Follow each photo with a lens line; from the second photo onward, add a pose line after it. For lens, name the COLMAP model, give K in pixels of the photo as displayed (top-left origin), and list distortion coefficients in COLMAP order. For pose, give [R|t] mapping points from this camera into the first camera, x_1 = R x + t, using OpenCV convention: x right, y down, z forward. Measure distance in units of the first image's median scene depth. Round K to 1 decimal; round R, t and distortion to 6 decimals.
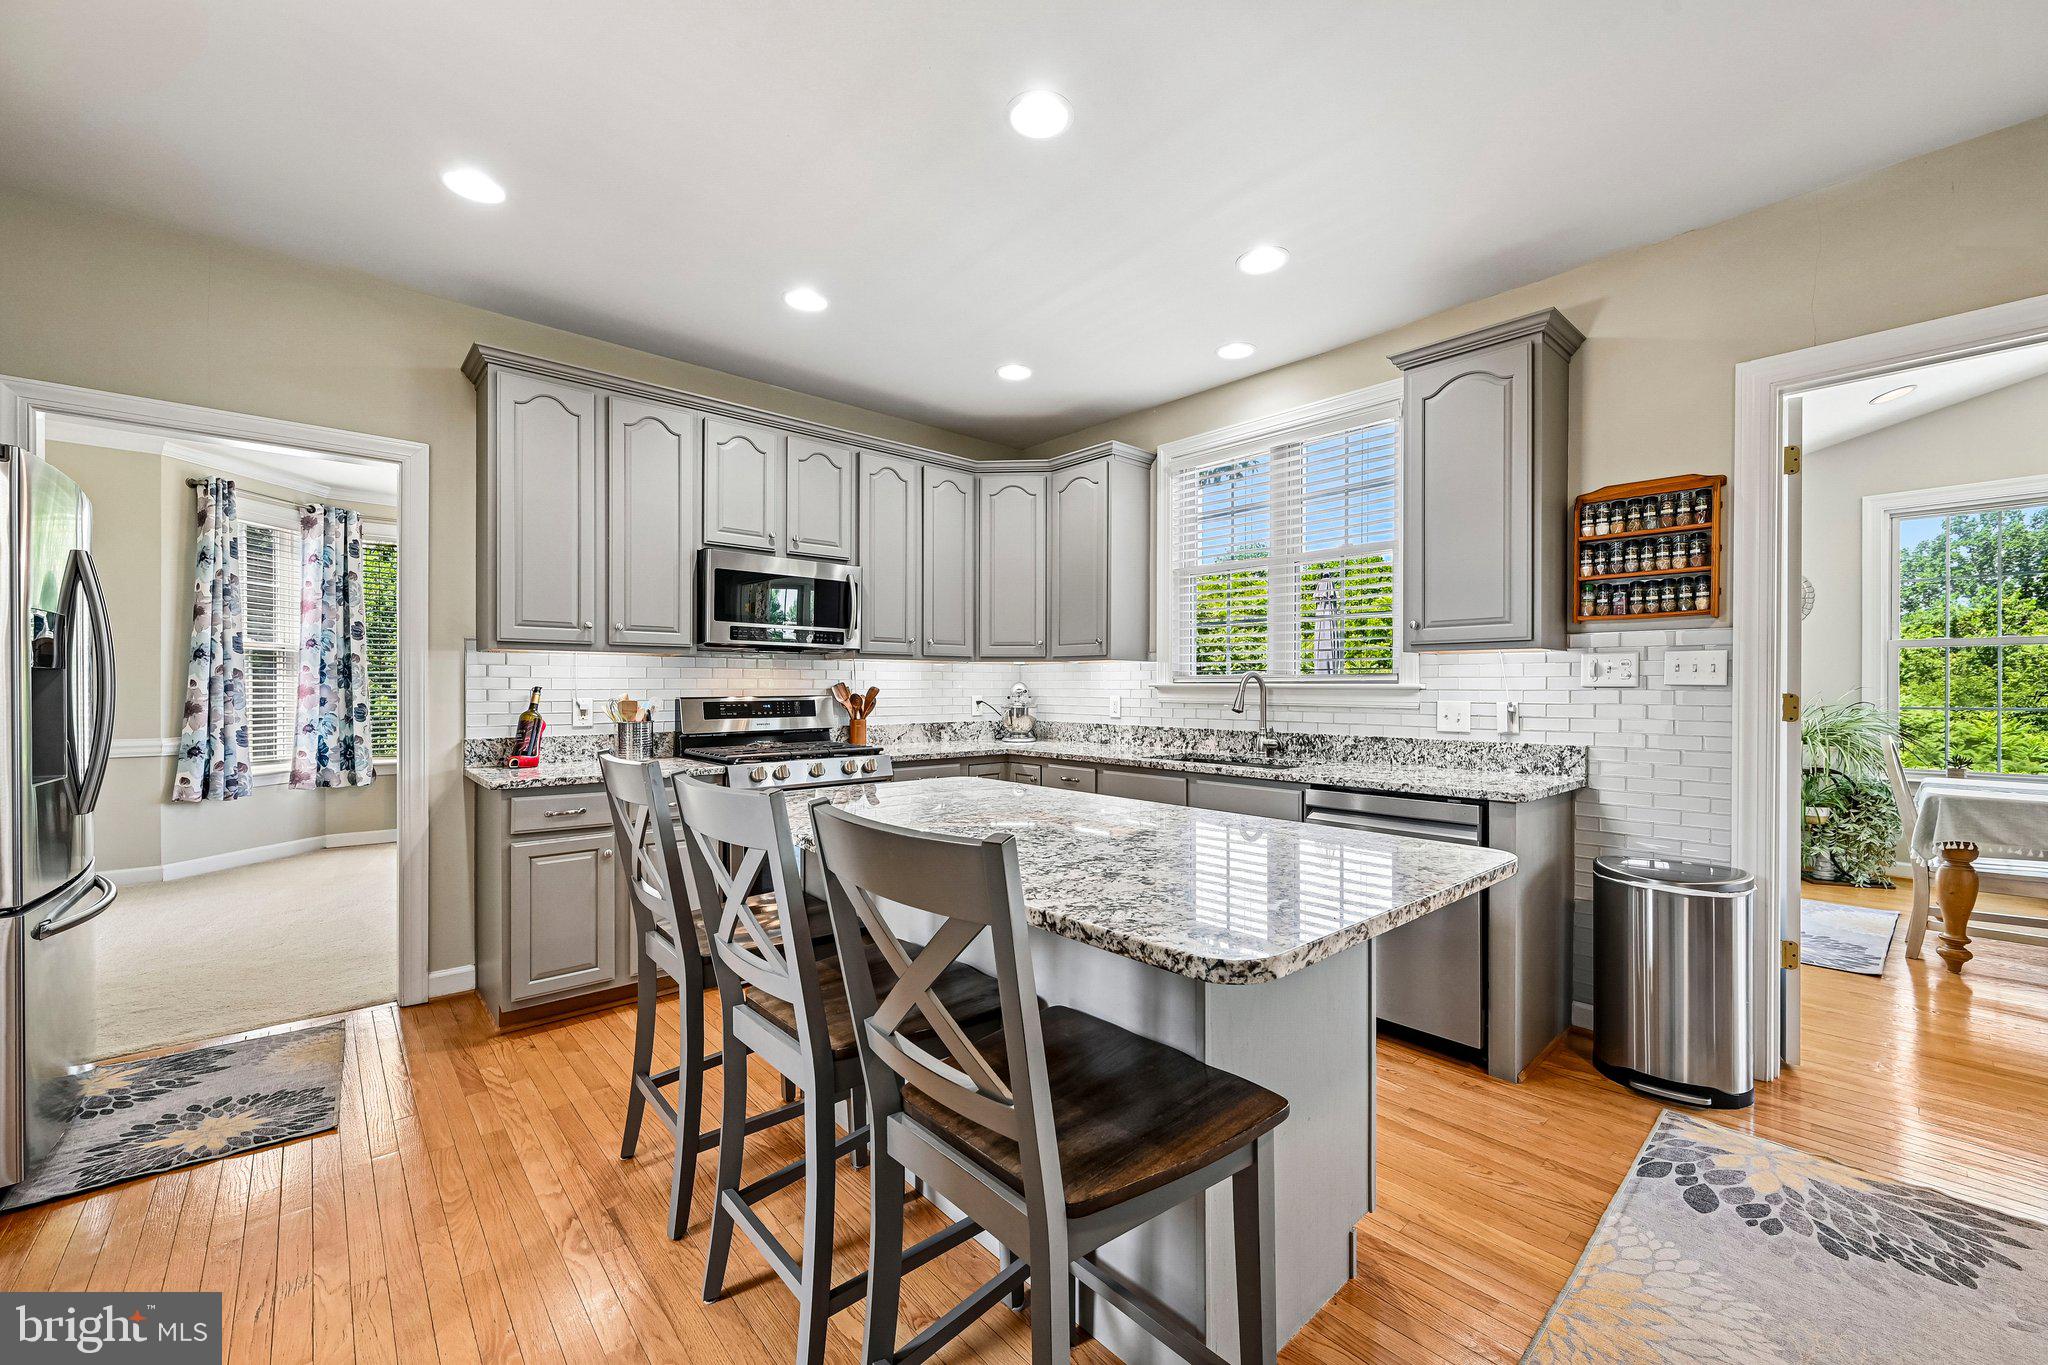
lens RADIAL K [[803.7, 0, 1032.8], [0, 803.7, 689.7], [0, 0, 1]] dist [-0.002828, 0.000620]
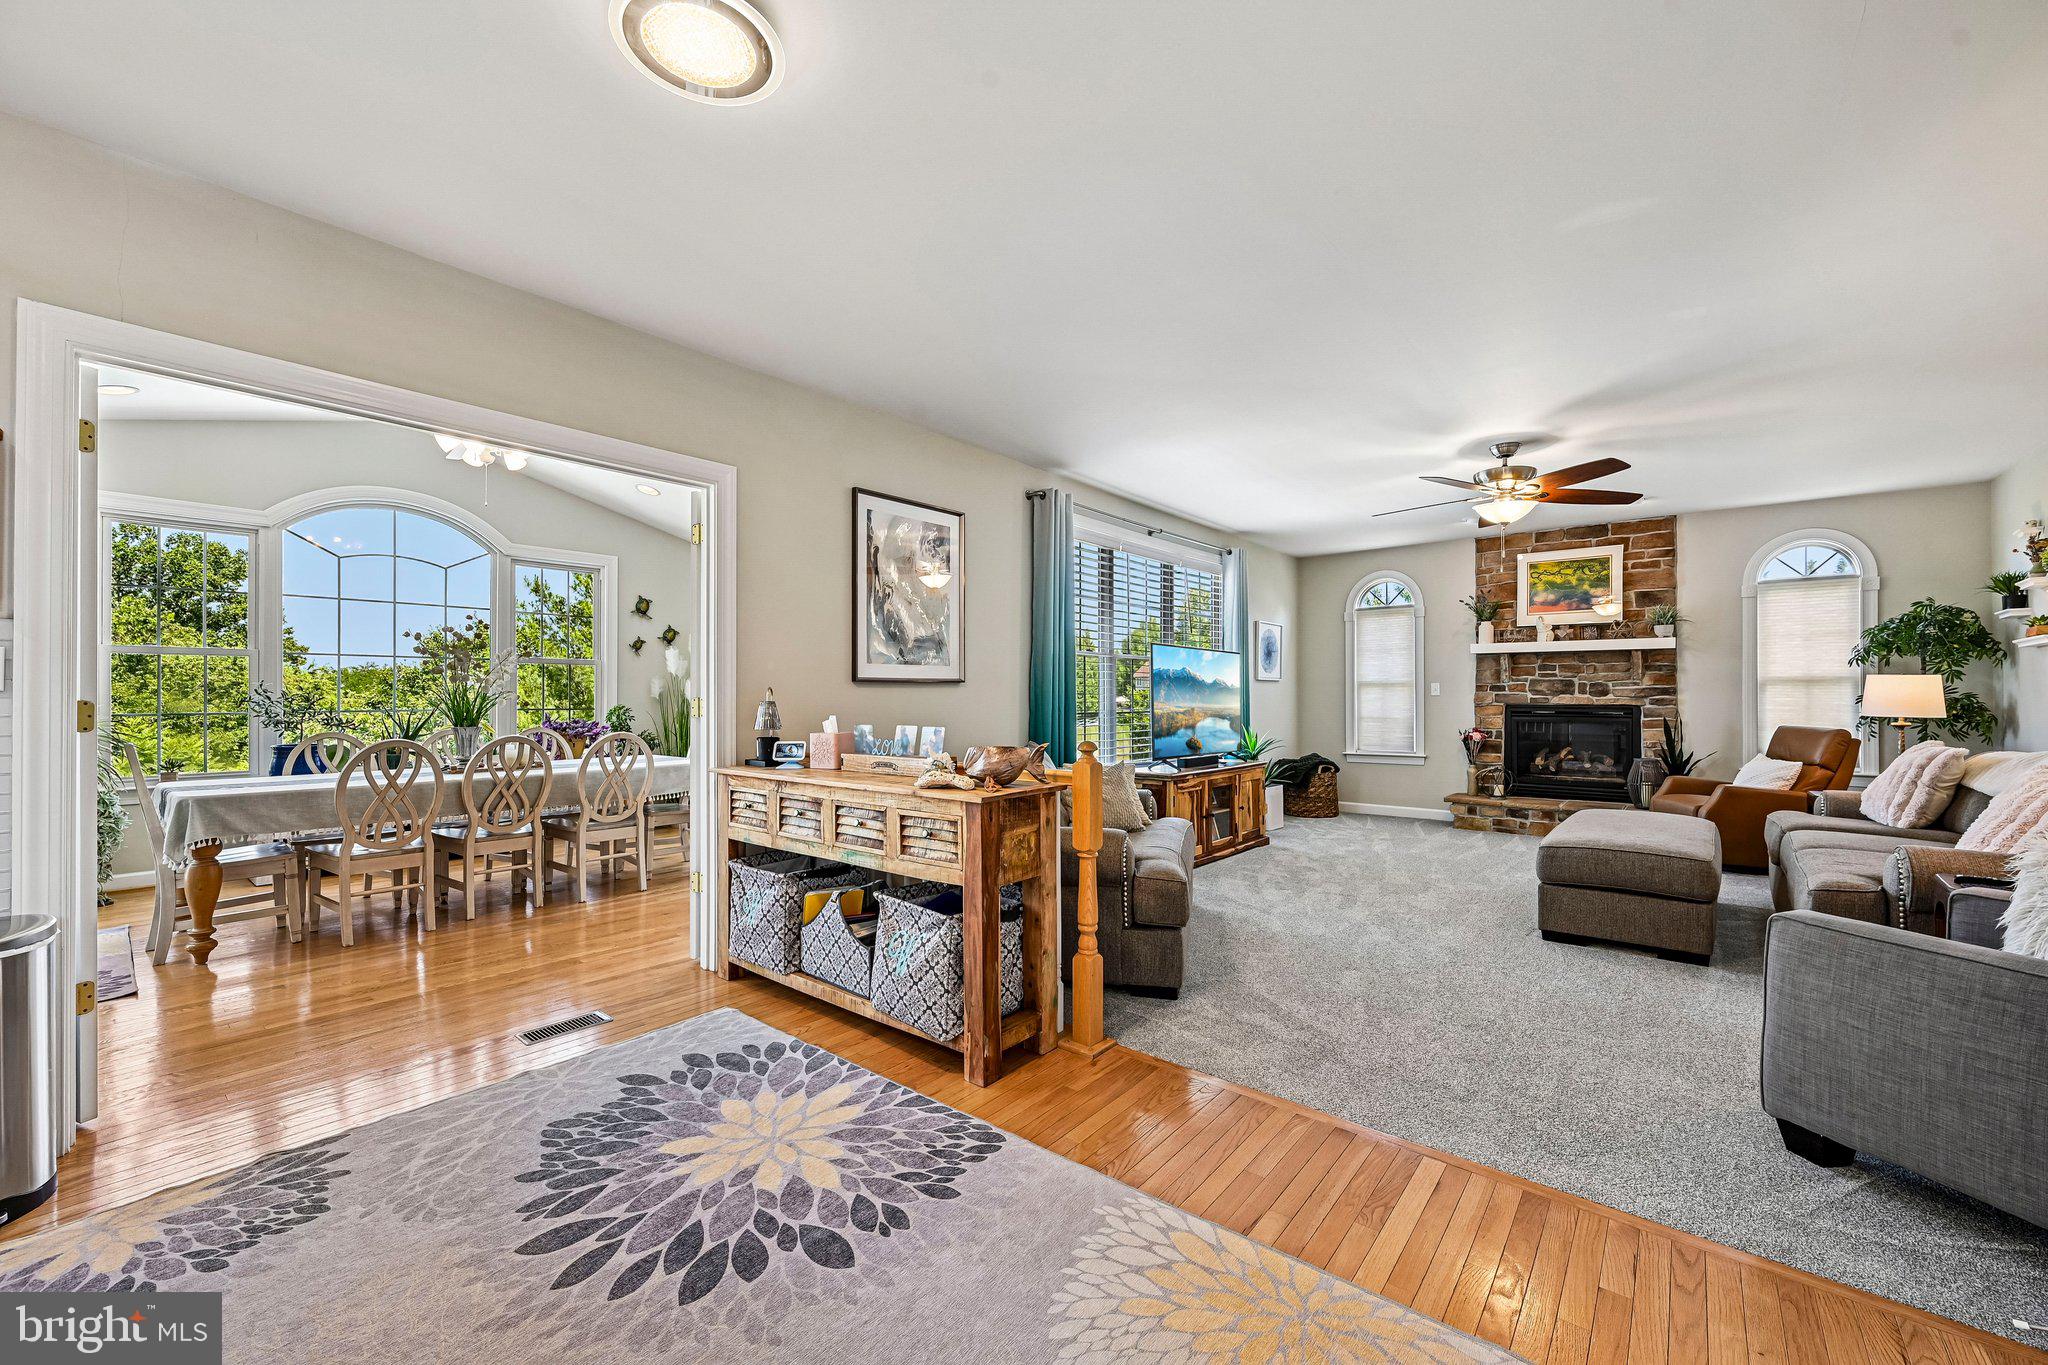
lens RADIAL K [[803.7, 0, 1032.8], [0, 803.7, 689.7], [0, 0, 1]] dist [-0.002828, 0.000620]
pose [[-0.151605, 0.005877, 0.988424, -0.047109], [0.002603, 0.999981, -0.005546, 0.000310], [-0.988438, 0.001733, -0.151618, 0.058020]]
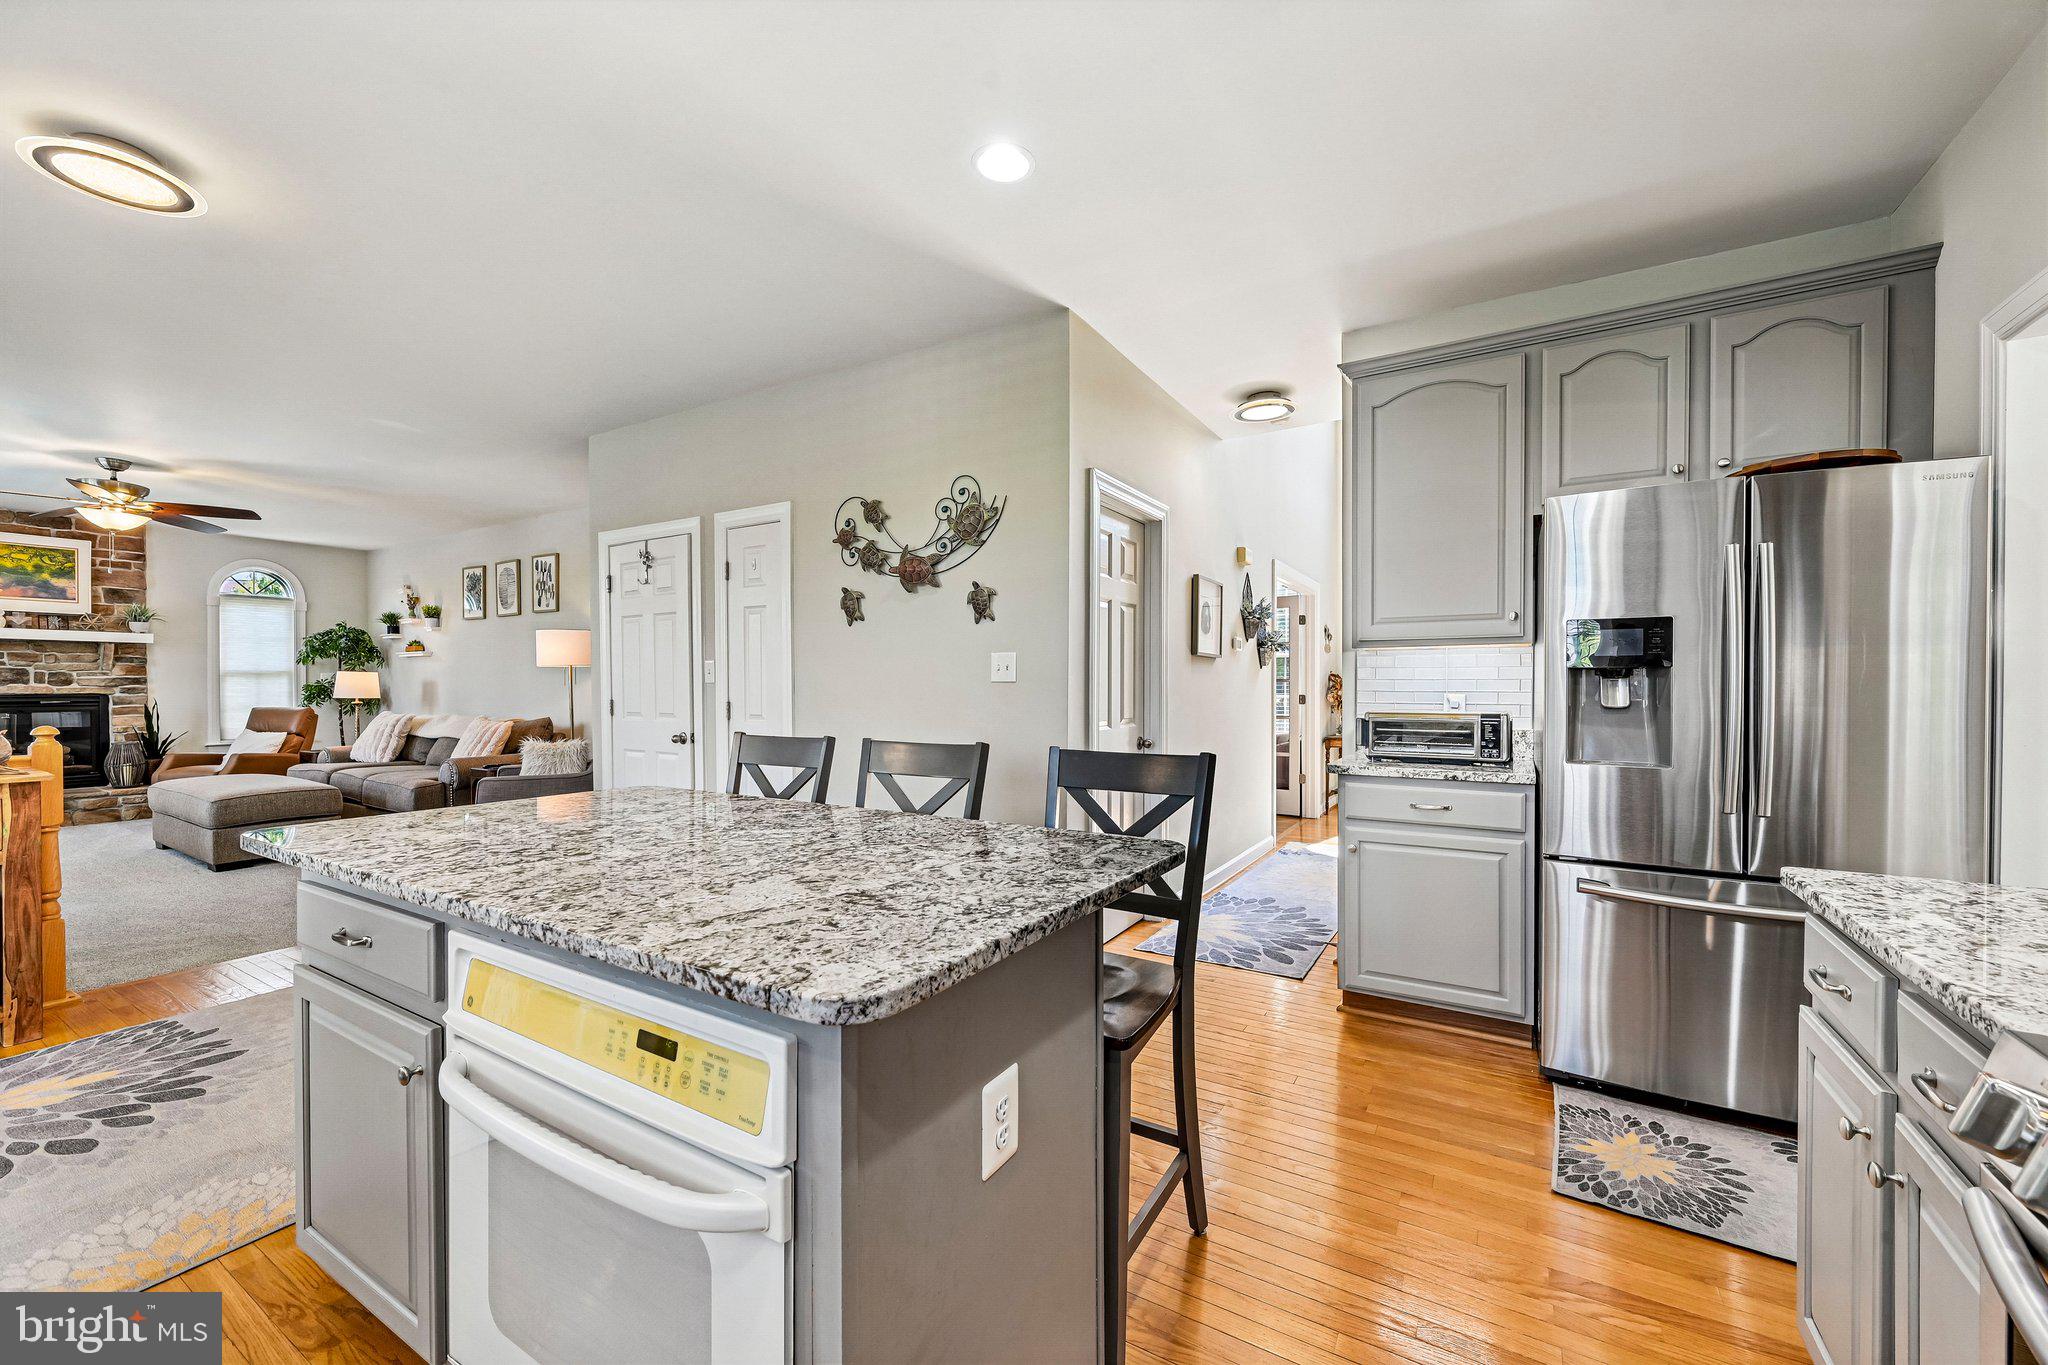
lens RADIAL K [[808.9, 0, 1029.2], [0, 808.9, 693.1], [0, 0, 1]] dist [-0.001706, 0.000235]
pose [[-0.956737, 0.001160, -0.290953, -0.035827], [-0.002350, 0.999929, 0.011712, -0.000975], [0.290946, 0.011889, -0.956666, 0.797875]]
